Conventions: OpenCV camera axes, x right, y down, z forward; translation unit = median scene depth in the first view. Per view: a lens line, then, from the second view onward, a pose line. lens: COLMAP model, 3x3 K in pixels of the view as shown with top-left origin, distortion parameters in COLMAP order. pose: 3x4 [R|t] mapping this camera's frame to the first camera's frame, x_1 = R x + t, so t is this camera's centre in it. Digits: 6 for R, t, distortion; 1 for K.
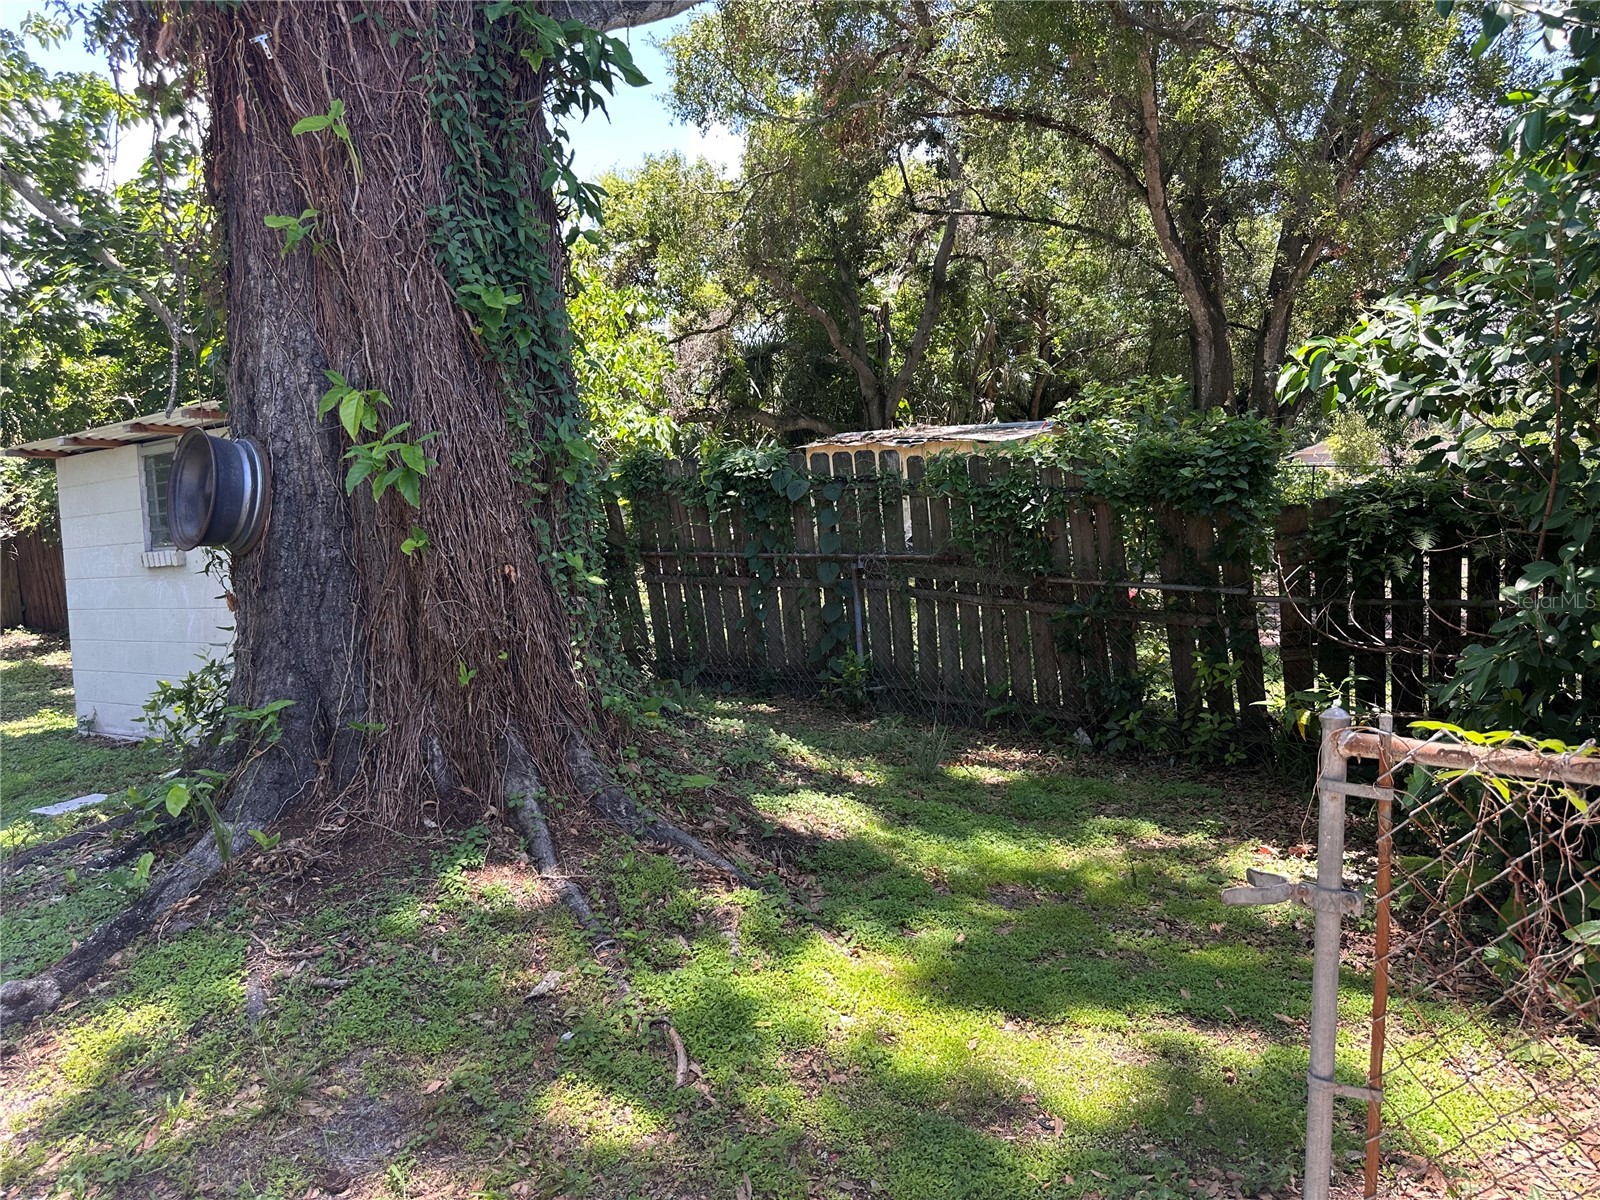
lens RADIAL K [[1137.5, 0, 803.8], [0, 1137.5, 596.9], [0, 0, 1]] dist [0.172614, -0.257027]
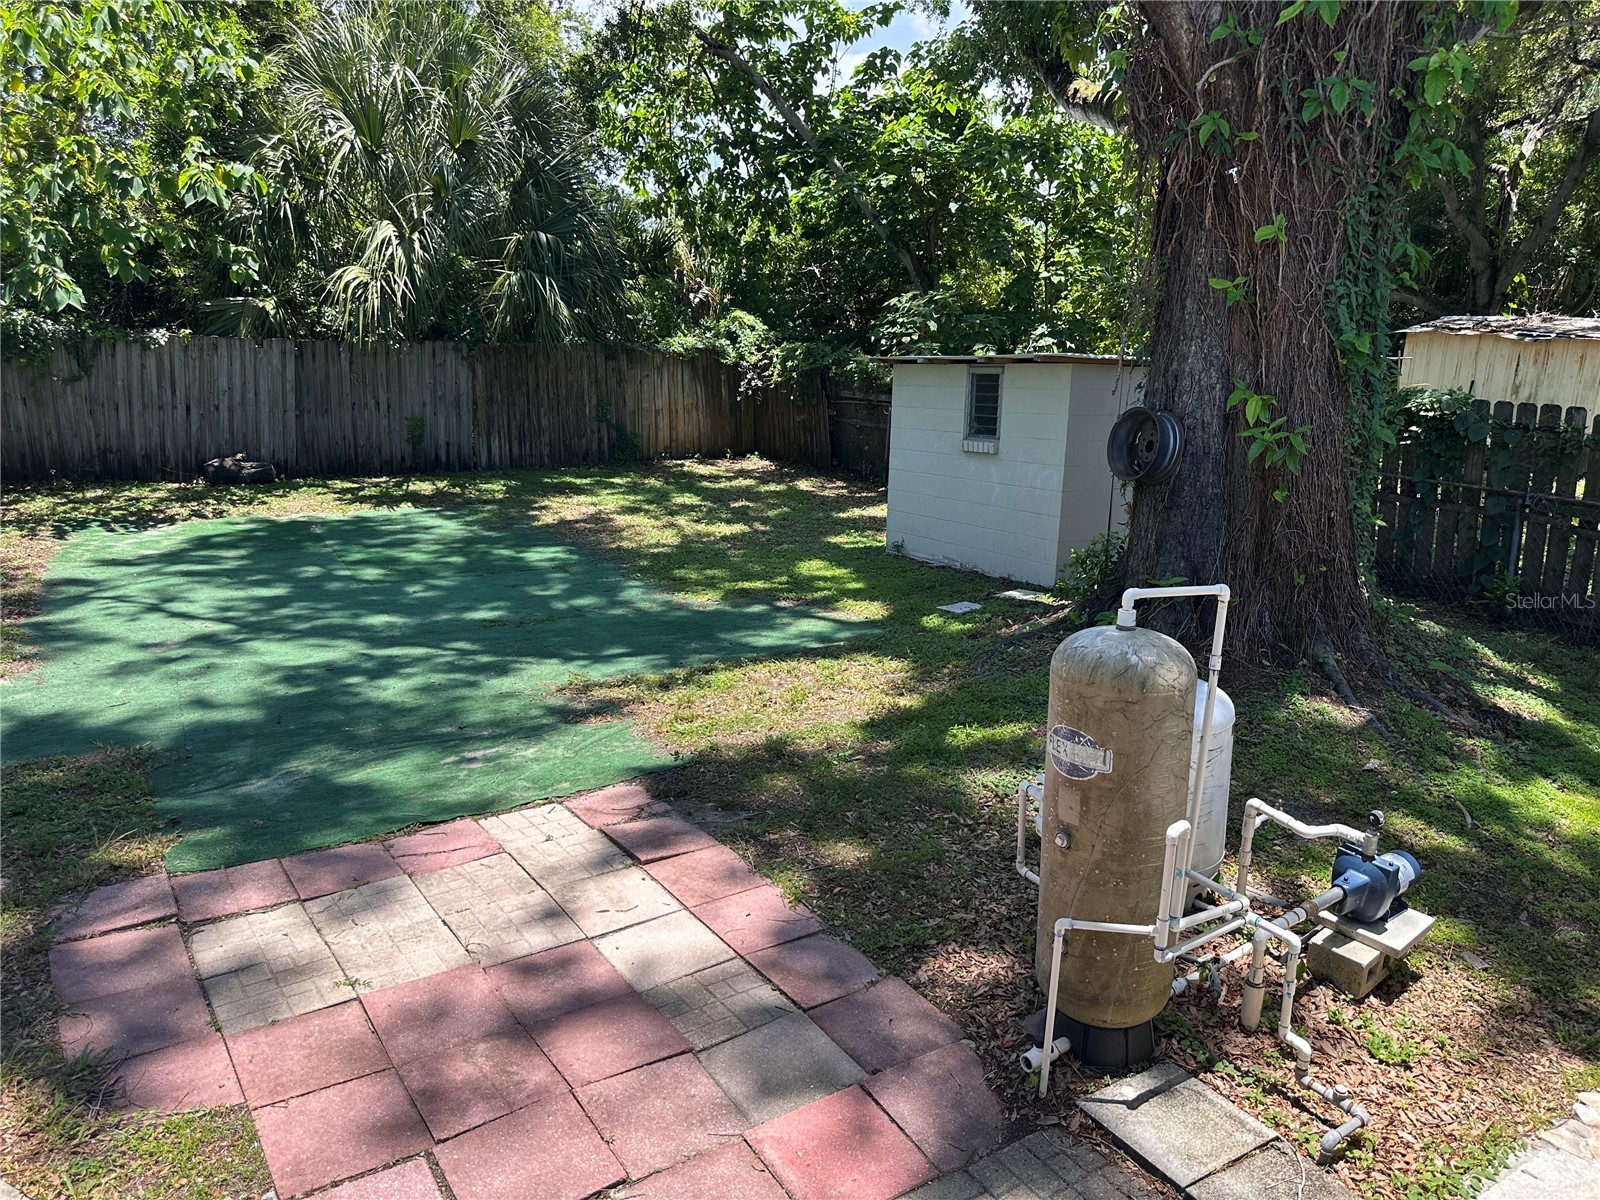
lens RADIAL K [[1134.5, 0, 824.0], [0, 1134.5, 599.9], [0, 0, 1]] dist [0.020420, -0.026394]
pose [[0.910711, 0.151617, -0.384209, -0.266553], [-0.095564, 0.982298, 0.161115, -0.089331], [0.401836, -0.110013, 0.909079, -0.681909]]
